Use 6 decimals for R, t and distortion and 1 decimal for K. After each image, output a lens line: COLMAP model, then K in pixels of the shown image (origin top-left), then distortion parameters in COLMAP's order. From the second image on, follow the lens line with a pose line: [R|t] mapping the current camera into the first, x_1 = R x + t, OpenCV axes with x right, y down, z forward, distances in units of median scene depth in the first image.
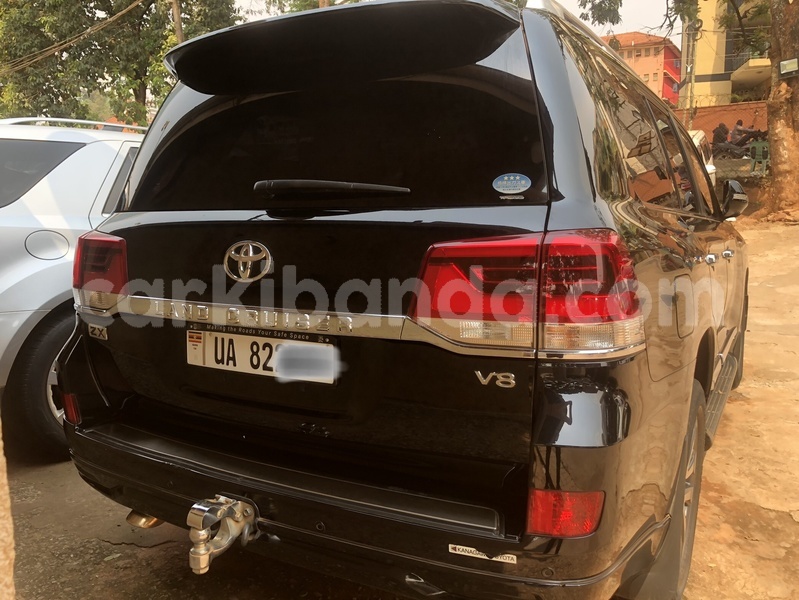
lens RADIAL K [[657.3, 0, 399.1], [0, 657.3, 284.5], [0, 0, 1]] dist [0.012798, 0.002723]
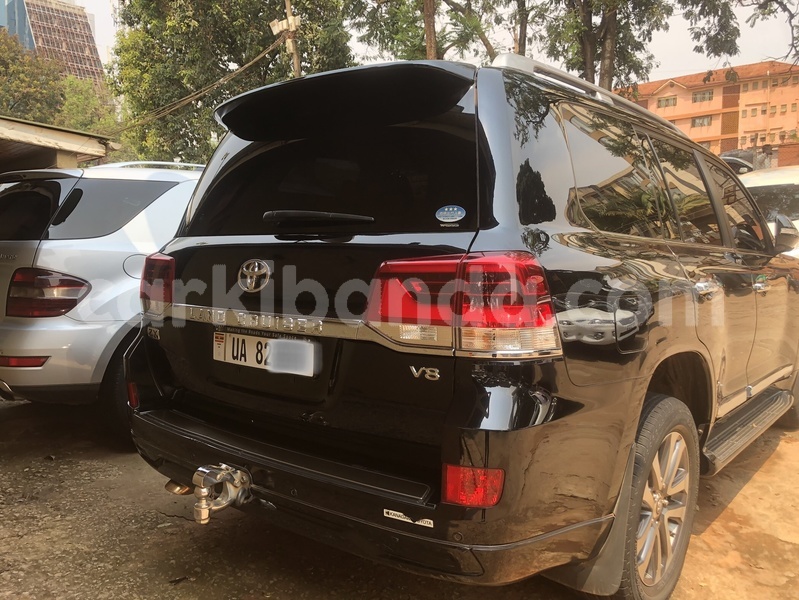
lens RADIAL K [[657.3, 0, 399.1], [0, 657.3, 284.5], [0, 0, 1]] dist [0.012798, 0.002723]
pose [[0.984592, 0.020942, -0.173610, 0.246796], [-0.030212, 0.998245, -0.050929, 0.035346], [0.172239, 0.055389, 0.983497, -0.167107]]
